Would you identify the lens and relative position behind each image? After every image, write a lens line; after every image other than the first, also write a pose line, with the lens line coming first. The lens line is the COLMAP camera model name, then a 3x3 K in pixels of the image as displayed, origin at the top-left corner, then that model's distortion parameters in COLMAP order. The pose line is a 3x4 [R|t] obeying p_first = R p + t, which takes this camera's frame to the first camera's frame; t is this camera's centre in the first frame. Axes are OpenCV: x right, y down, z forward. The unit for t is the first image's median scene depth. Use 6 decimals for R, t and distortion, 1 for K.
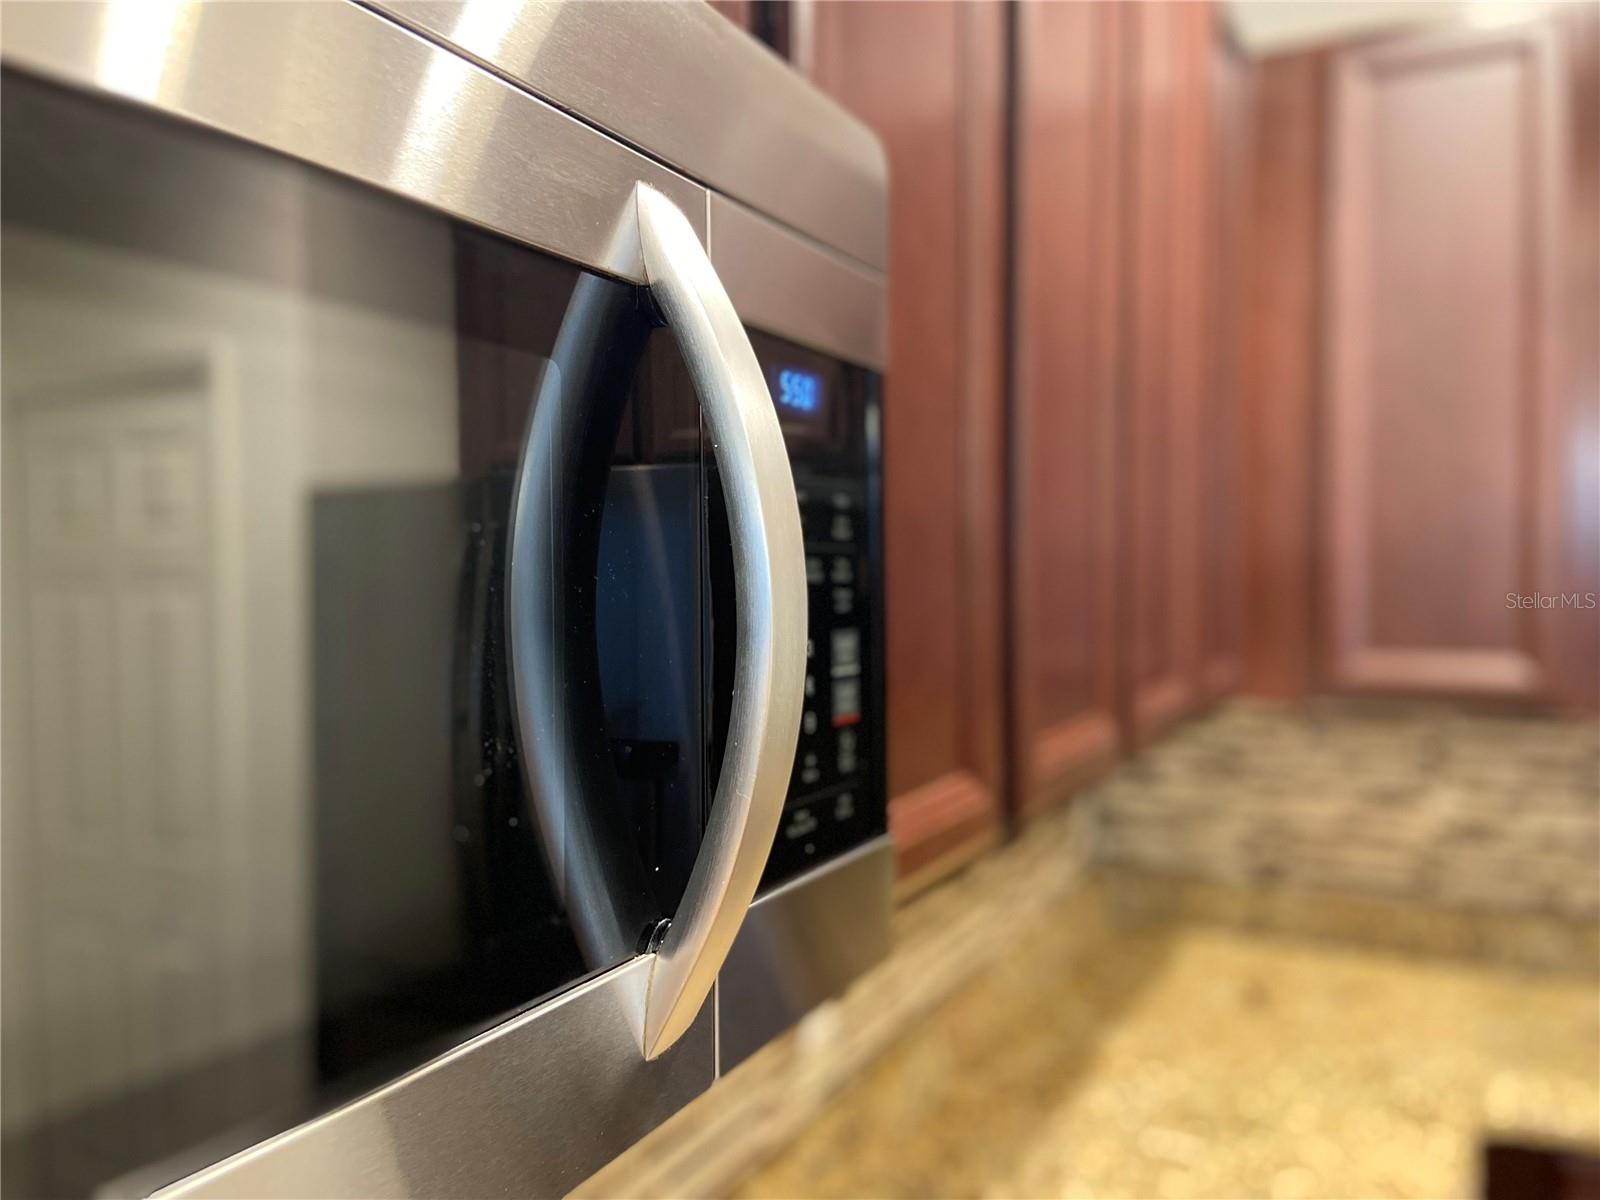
lens RADIAL K [[1245.4, 0, 802.4], [0, 1245.4, 596.2], [0, 0, 1]] dist [-0.003997, -0.001338]
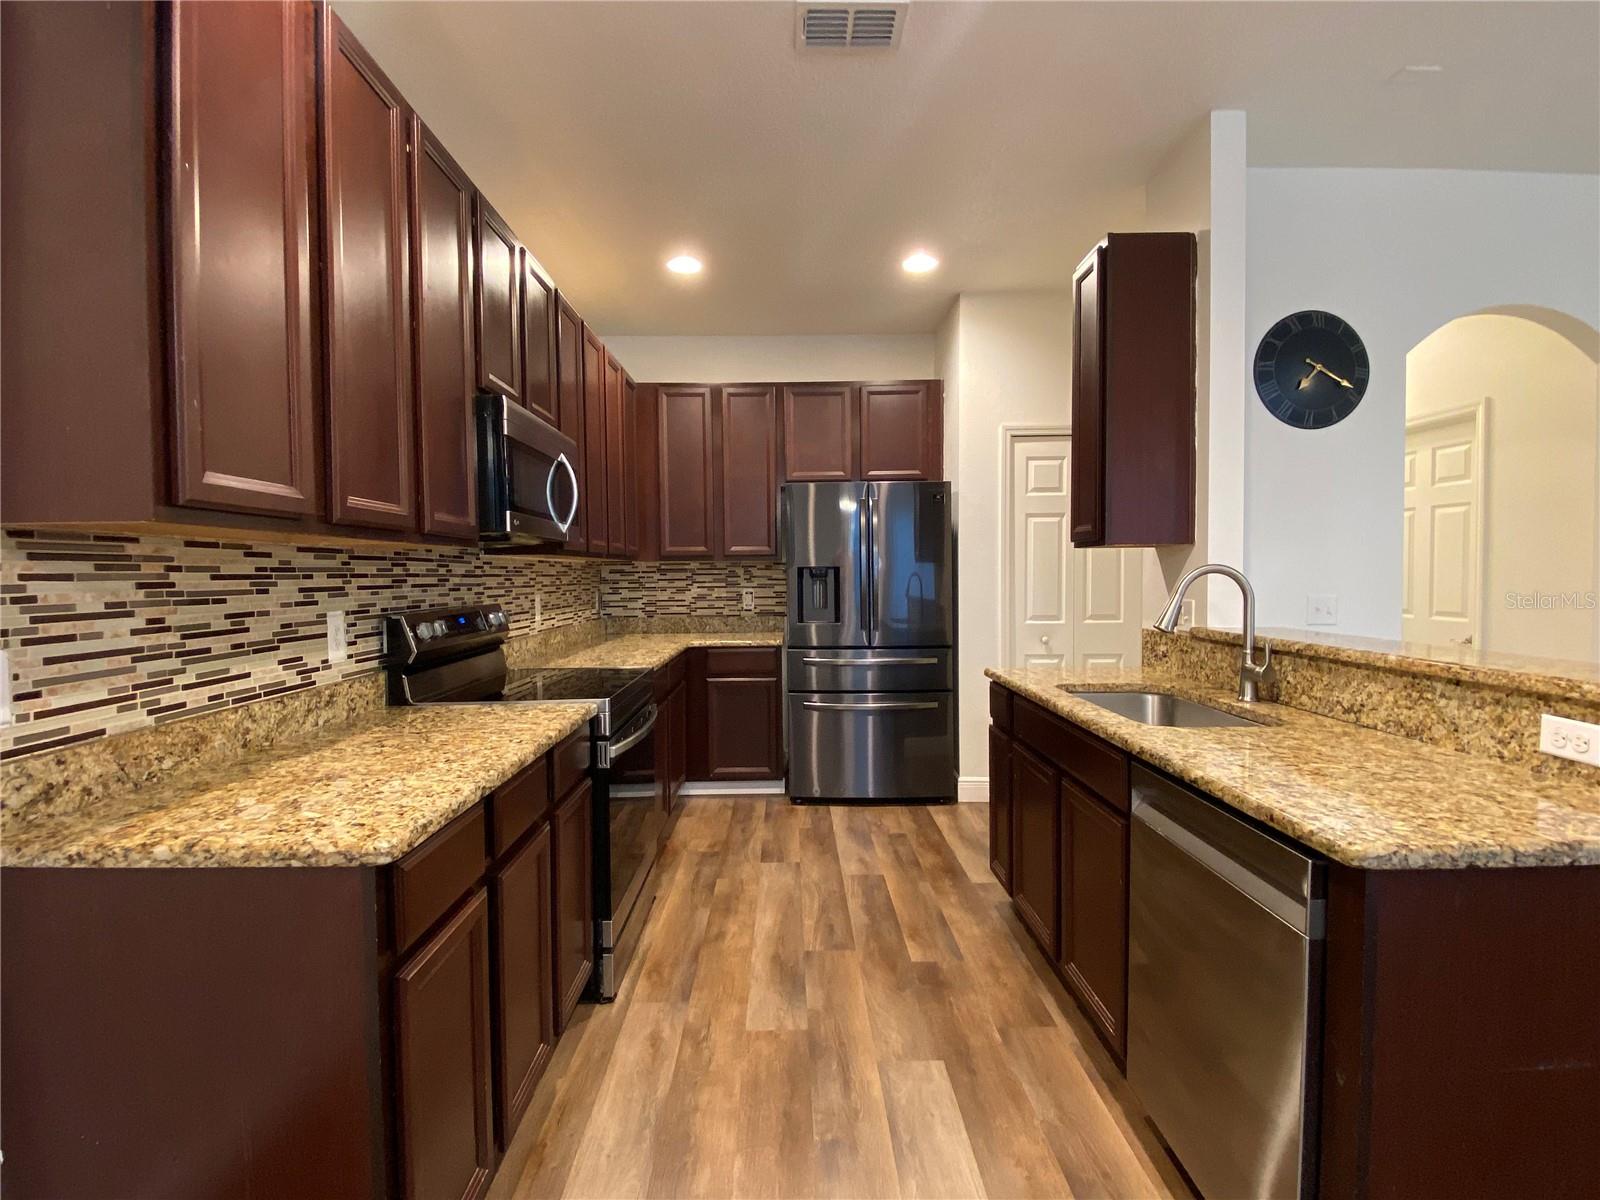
lens RADIAL K [[764.7, 0, 792.5], [0, 764.7, 594.5], [0, 0, 1]] dist [0.005142, -0.010462]
pose [[0.883636, -0.017043, 0.467863, -0.319517], [0.019420, 0.999811, -0.000258, 0.202570], [-0.467771, 0.009314, 0.883801, -1.258048]]
